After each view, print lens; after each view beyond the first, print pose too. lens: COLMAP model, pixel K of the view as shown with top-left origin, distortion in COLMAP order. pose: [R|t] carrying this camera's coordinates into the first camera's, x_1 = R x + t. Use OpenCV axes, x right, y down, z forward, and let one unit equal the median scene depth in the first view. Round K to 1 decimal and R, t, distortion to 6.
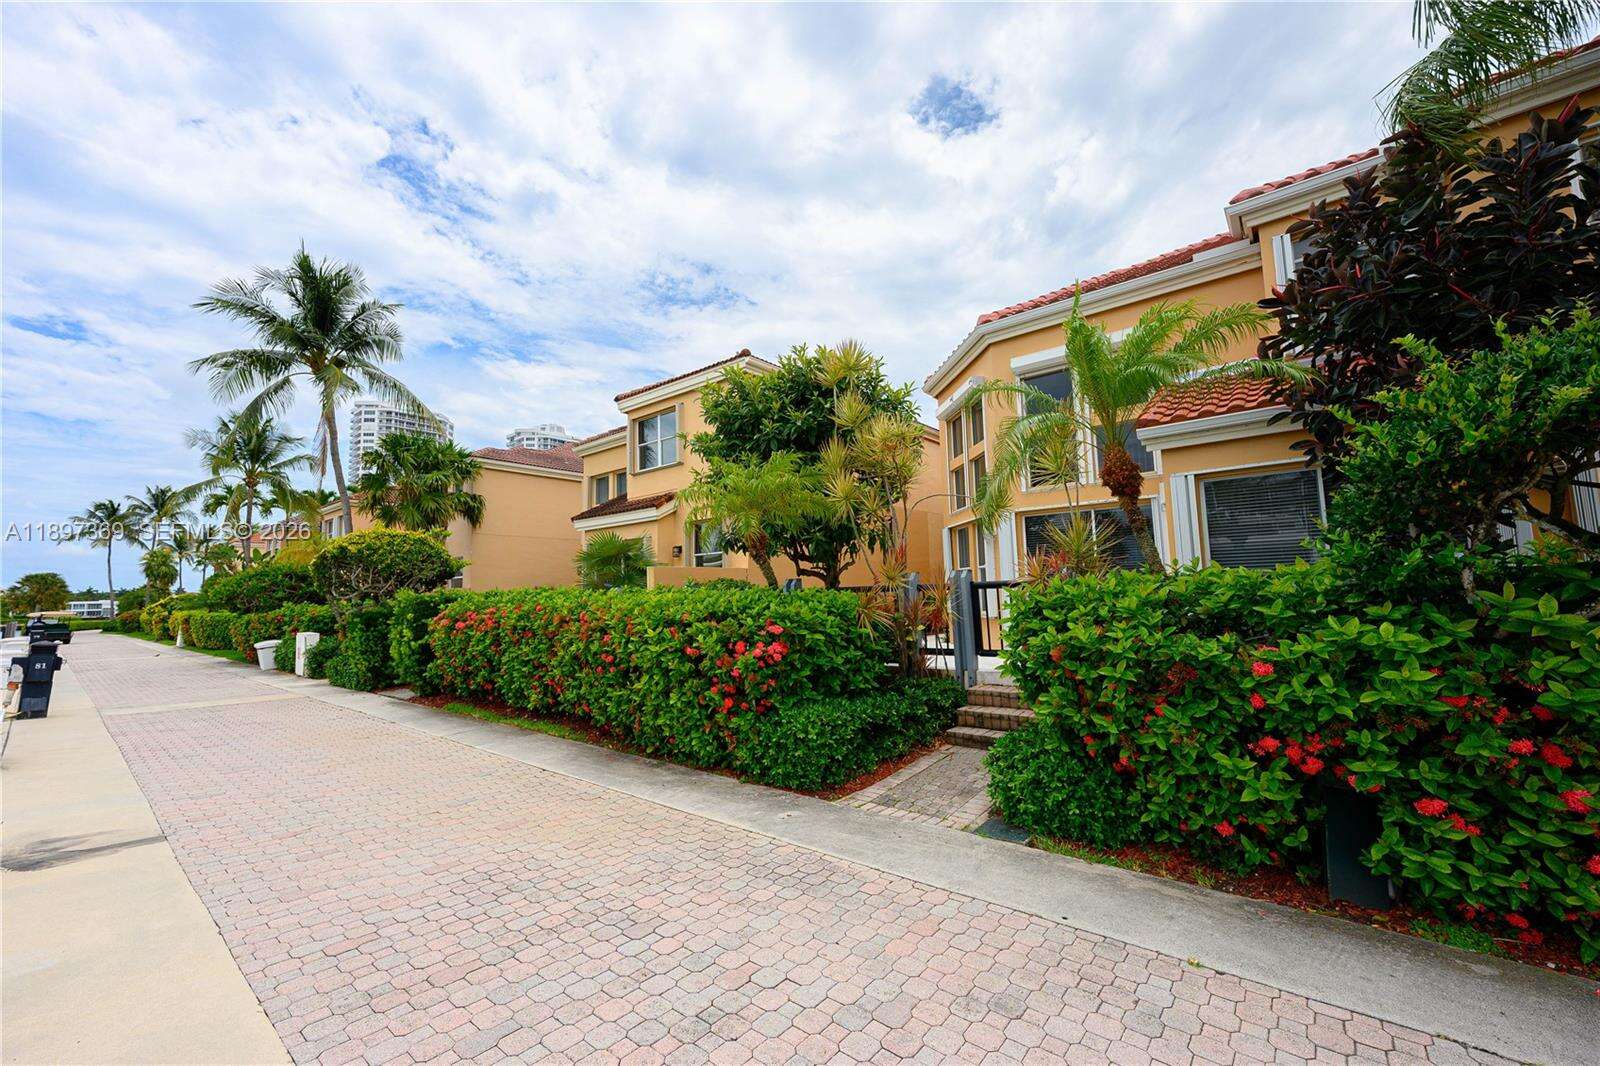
lens RADIAL K [[639.7, 0, 788.8], [0, 639.7, 533.3], [0, 0, 1]] dist [-0.002174, -0.000284]
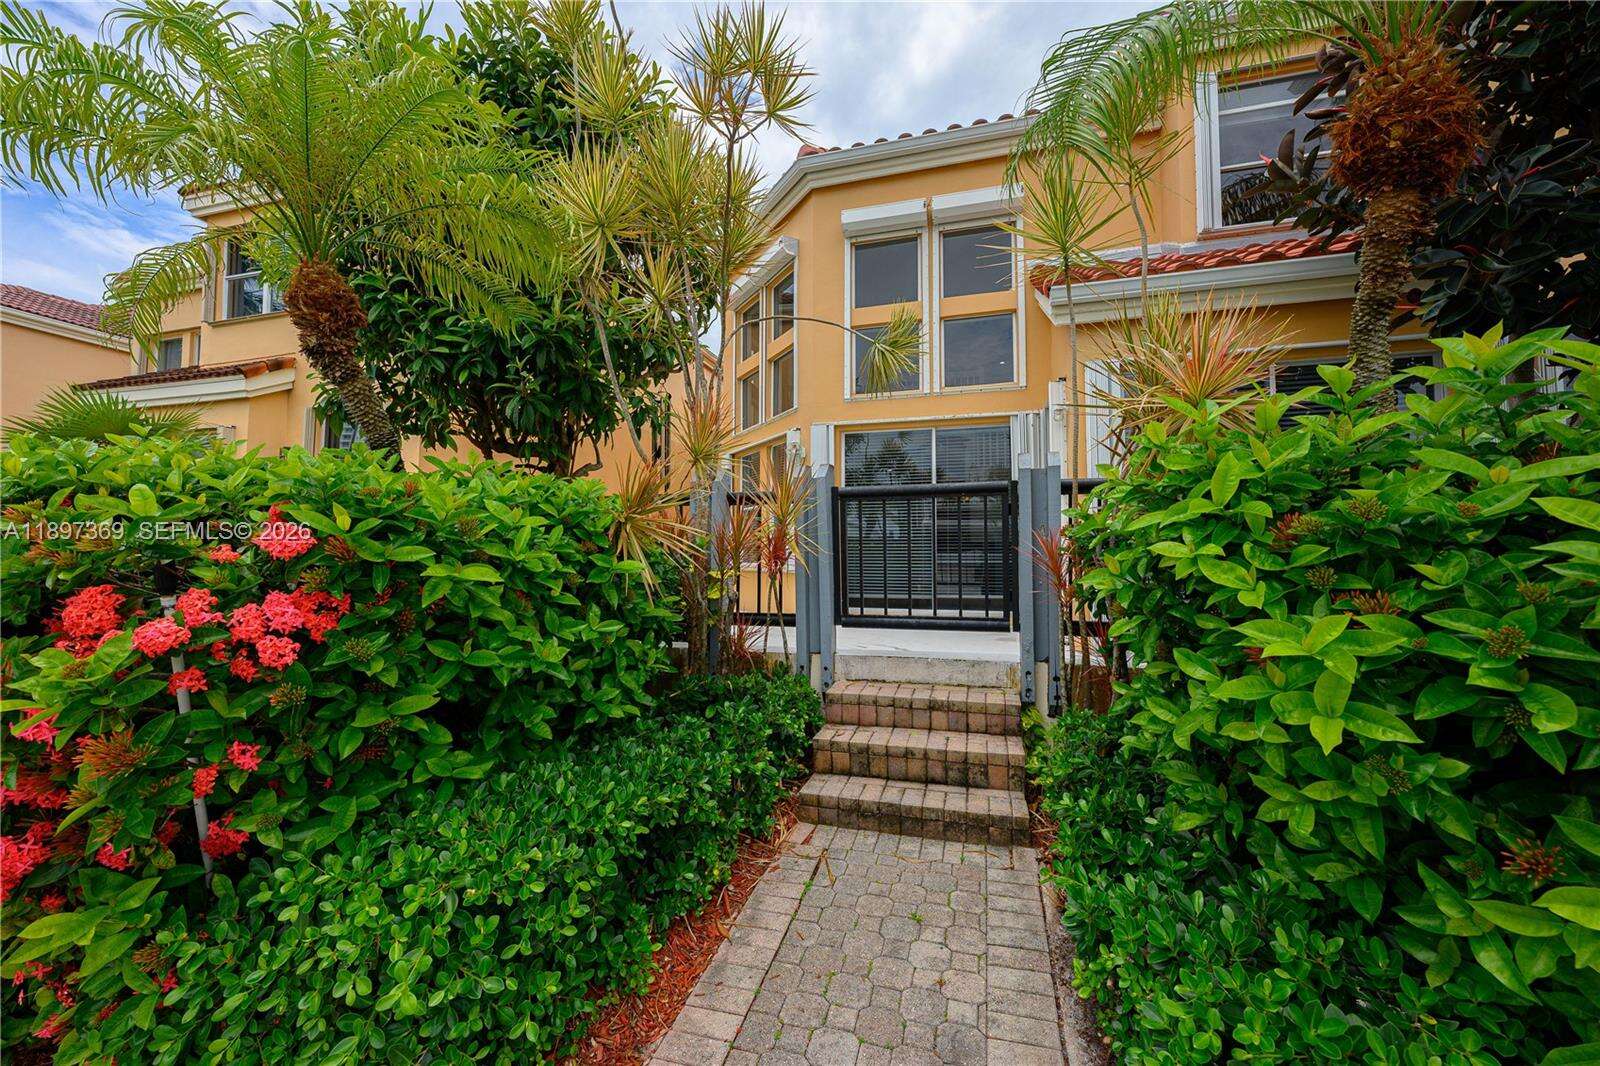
lens RADIAL K [[639.7, 0, 800.5], [0, 639.7, 530.2], [0, 0, 1]] dist [-0.002174, -0.000284]
pose [[0.912544, 0.046432, 0.406335, 0.053996], [-0.065328, 0.997326, 0.032746, 0.109245], [-0.403728, -0.056427, 0.913137, 0.602635]]
